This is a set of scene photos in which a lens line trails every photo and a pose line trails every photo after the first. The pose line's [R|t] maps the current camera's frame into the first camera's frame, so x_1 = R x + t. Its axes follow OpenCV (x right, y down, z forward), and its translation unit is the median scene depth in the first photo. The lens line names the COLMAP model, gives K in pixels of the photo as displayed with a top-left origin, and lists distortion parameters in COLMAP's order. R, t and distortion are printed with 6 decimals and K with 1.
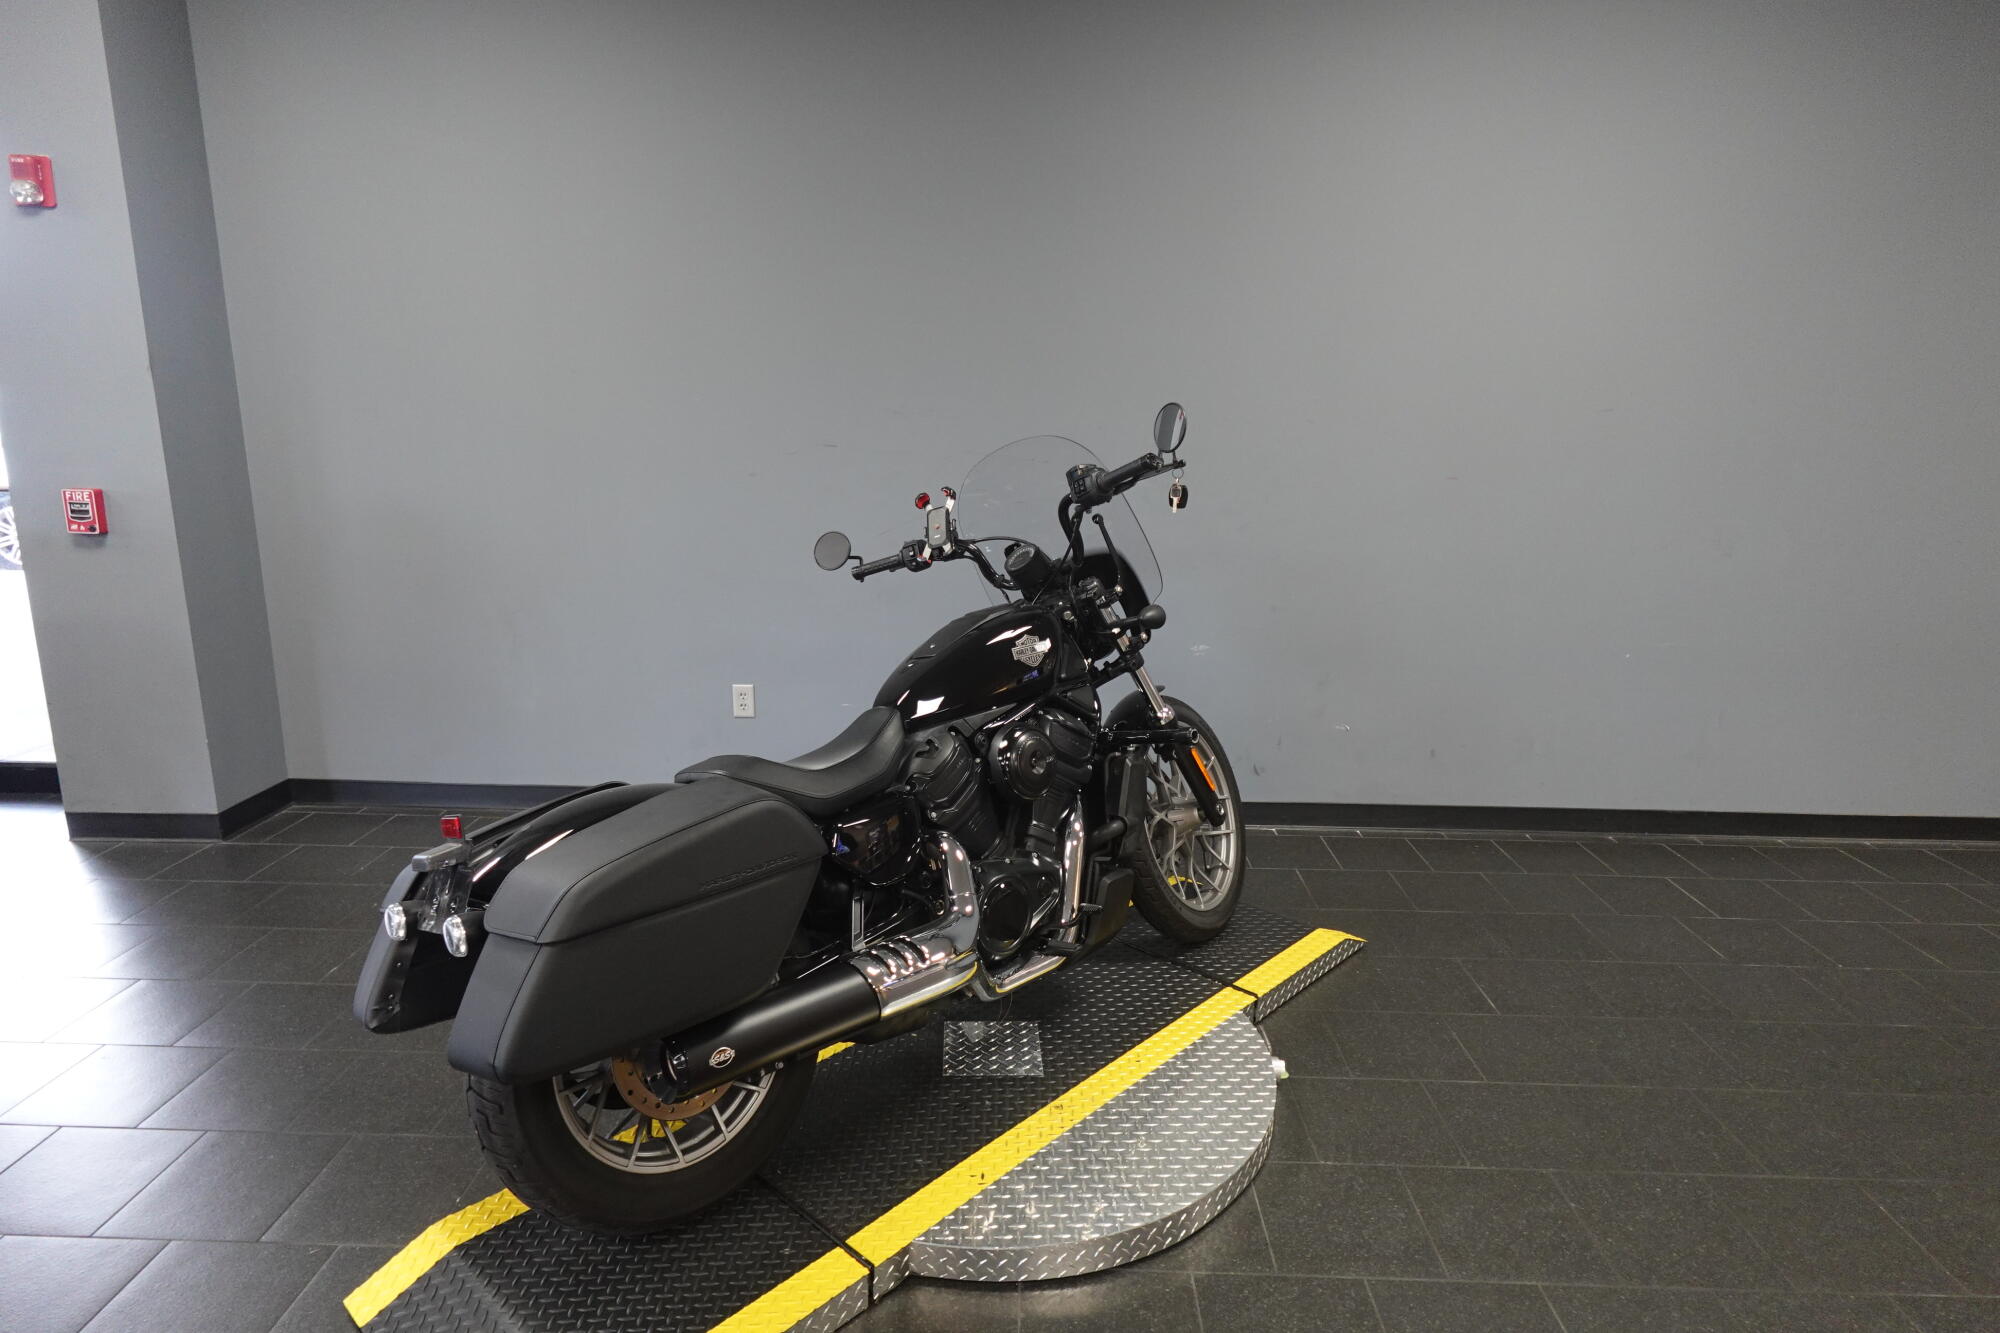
lens RADIAL K [[1135.8, 0, 1000.0], [0, 1135.8, 666.5], [0, 0, 1]] dist [0.002644, -0.001577]
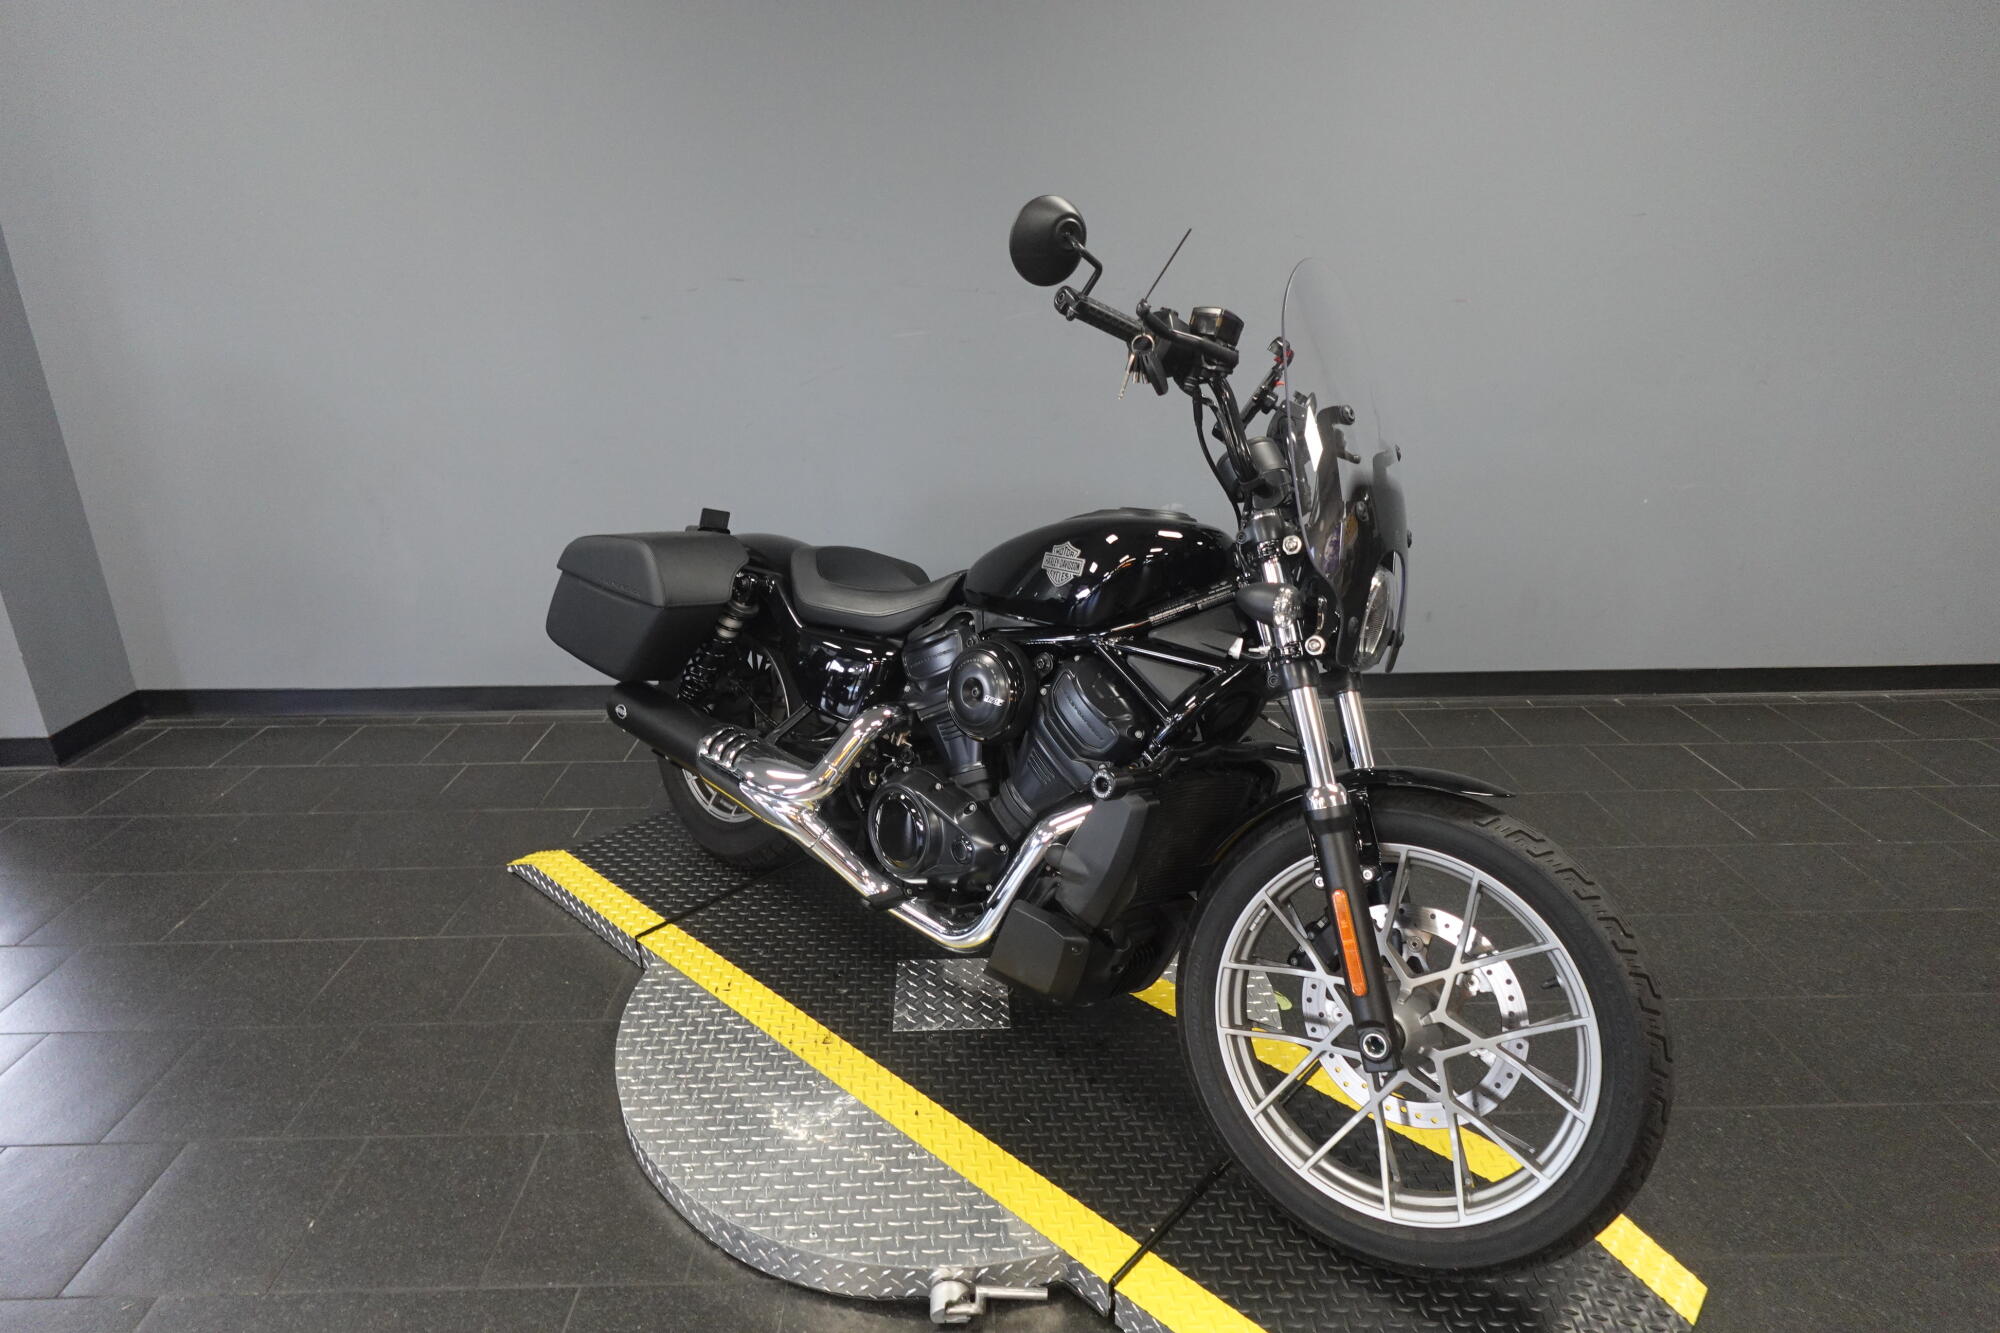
lens RADIAL K [[1135.8, 0, 1000.0], [0, 1135.8, 666.5], [0, 0, 1]] dist [0.002644, -0.001577]
pose [[0.998602, -0.036899, 0.037862, 0.004469], [0.031643, 0.990867, 0.131075, -0.015912], [-0.042353, -0.129693, 0.990649, 0.134246]]
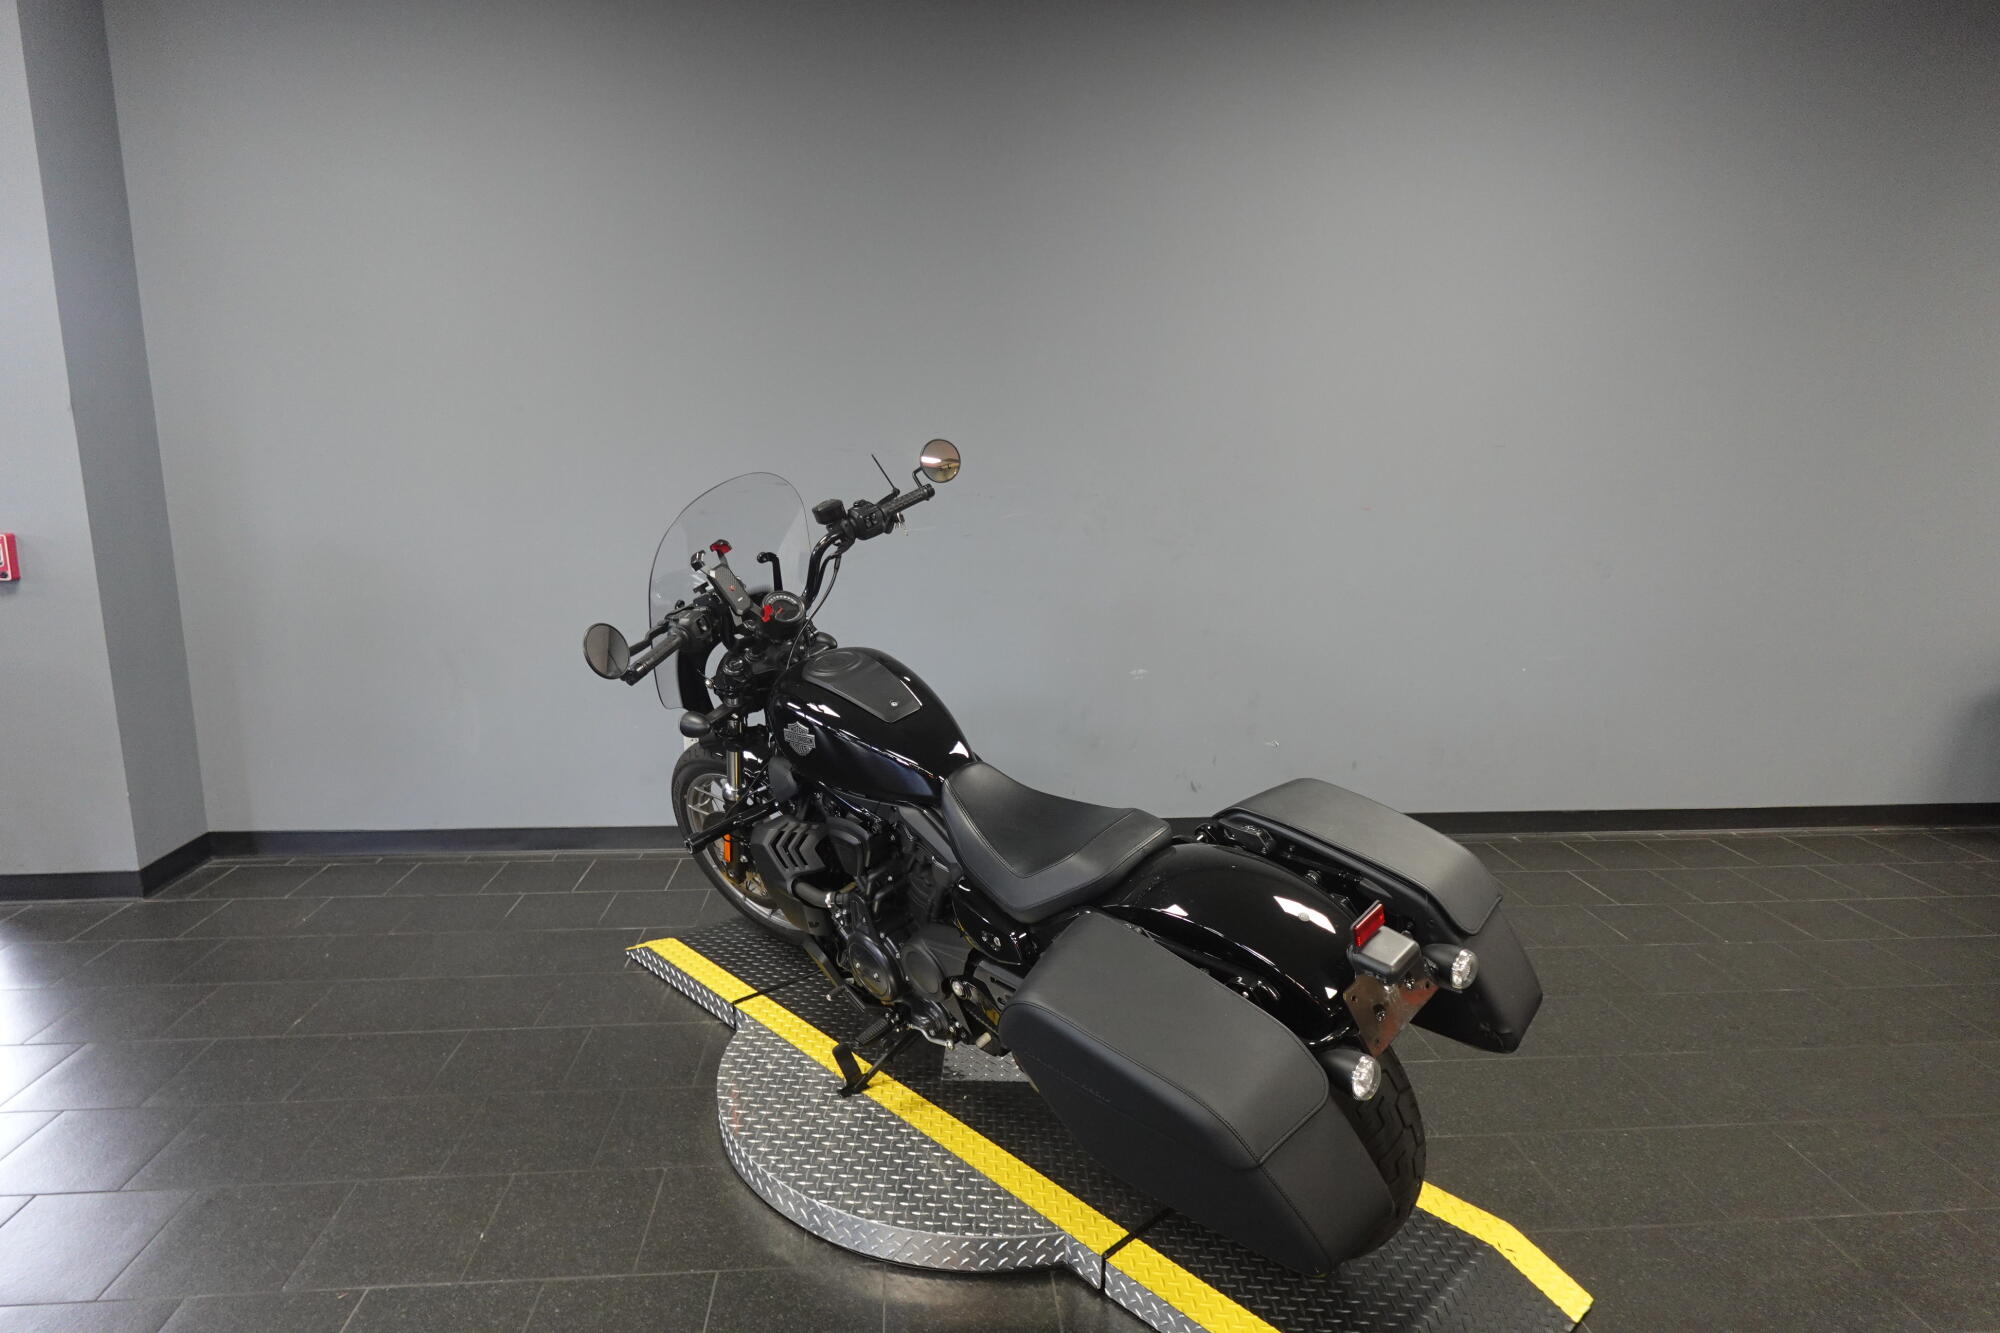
lens RADIAL K [[1136.1, 0, 1000.0], [0, 1136.1, 666.5], [0, 0, 1]] dist [0.005808, -0.004621]
pose [[0.993981, -0.024335, 0.106813, -0.074901], [0.027604, 0.999191, -0.029236, 0.006902], [-0.106015, 0.032008, 0.993849, -0.037245]]
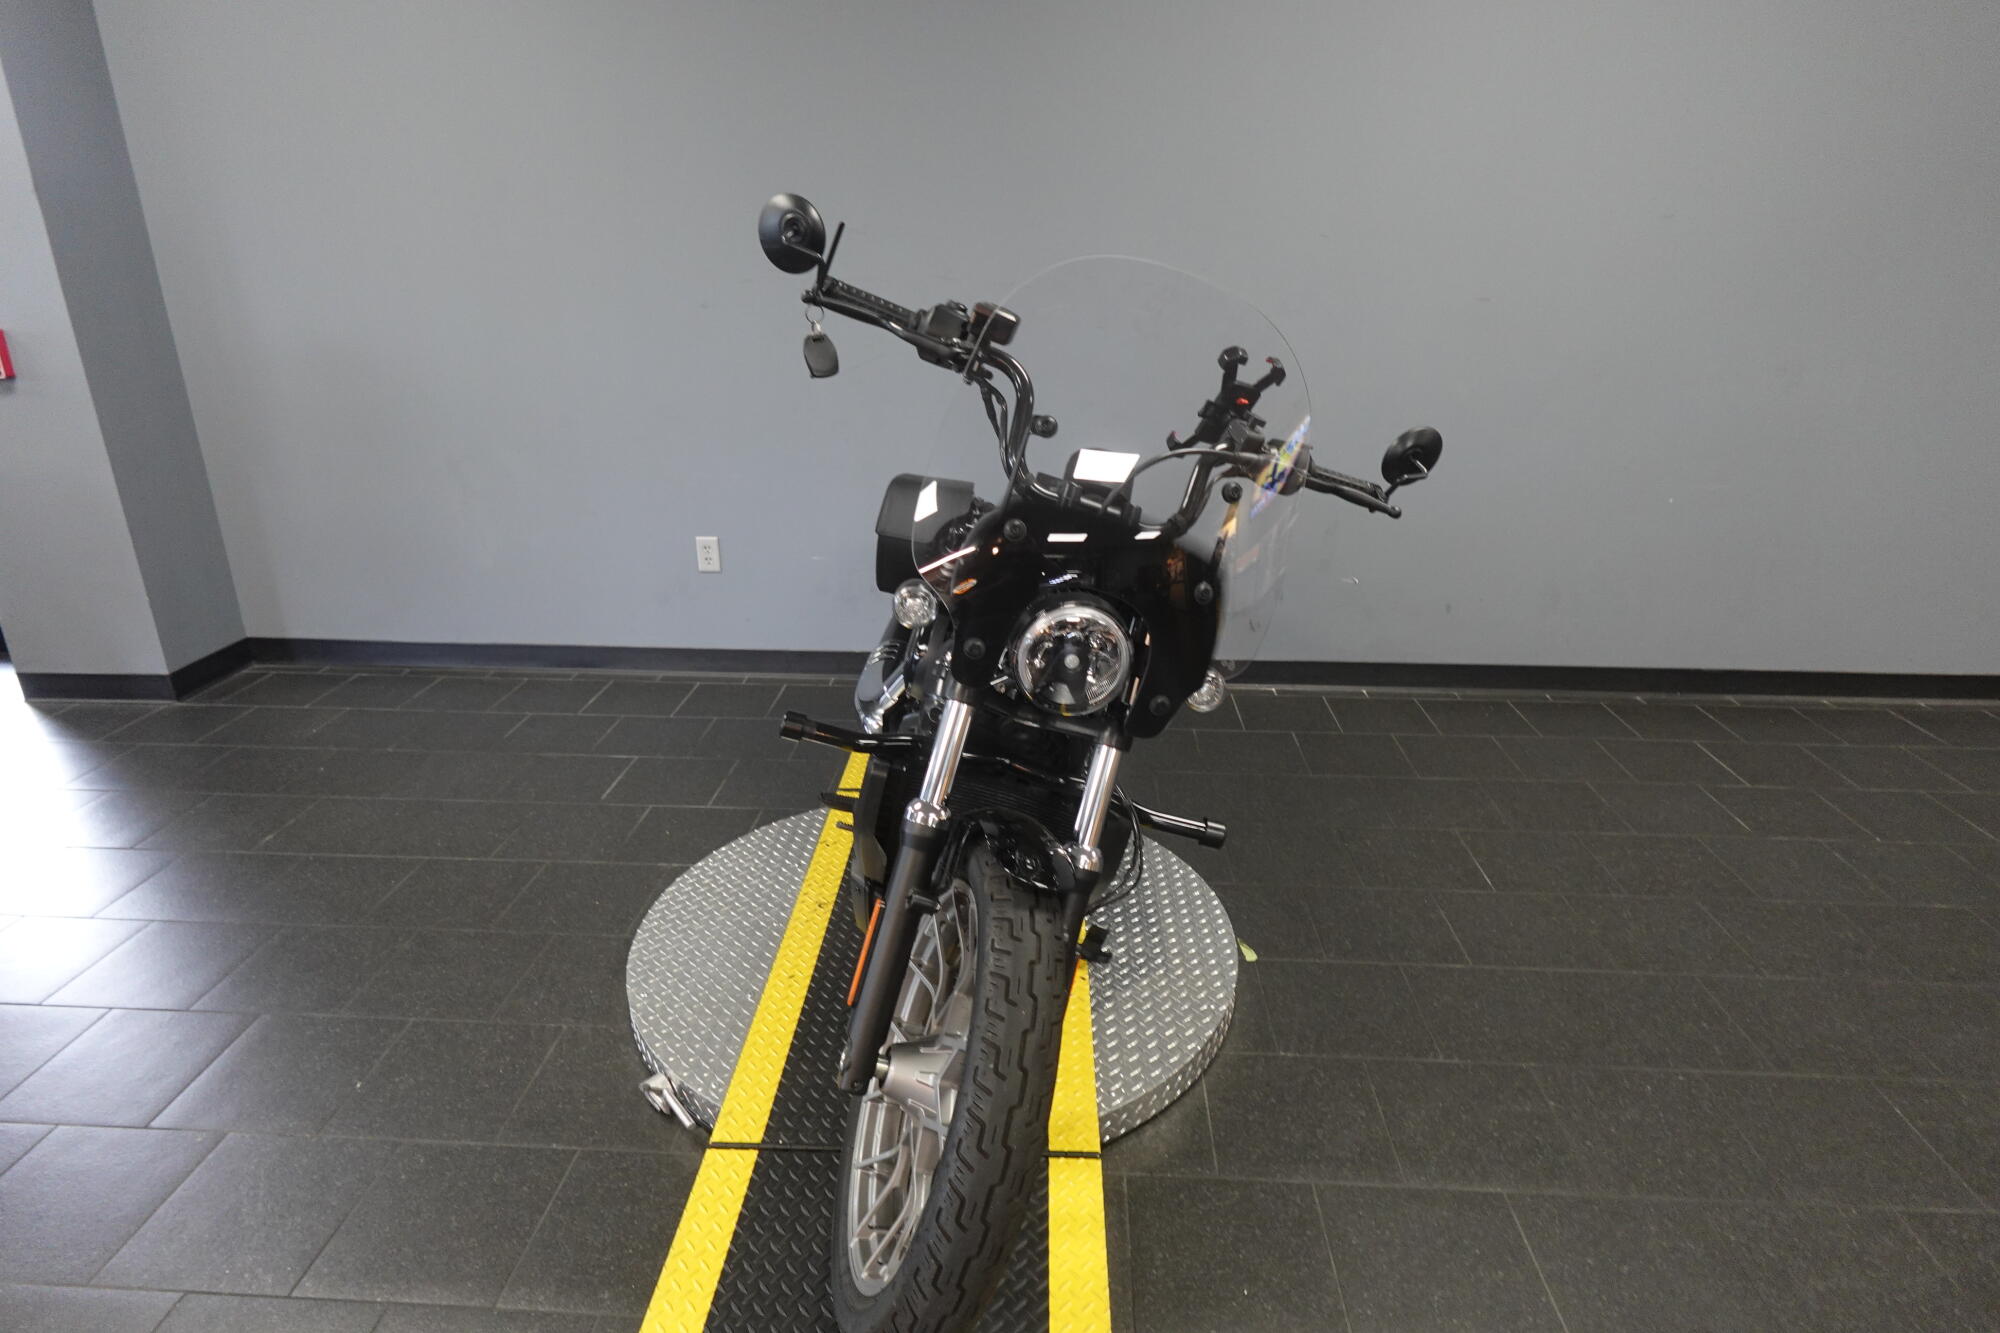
lens RADIAL K [[1135.8, 0, 1000.0], [0, 1135.8, 666.5], [0, 0, 1]] dist [0.002644, -0.001577]
pose [[0.999350, -0.000950, -0.036044, 0.059270], [0.005652, 0.991423, 0.130572, 0.000913], [0.035611, -0.130691, 0.990783, 0.077939]]
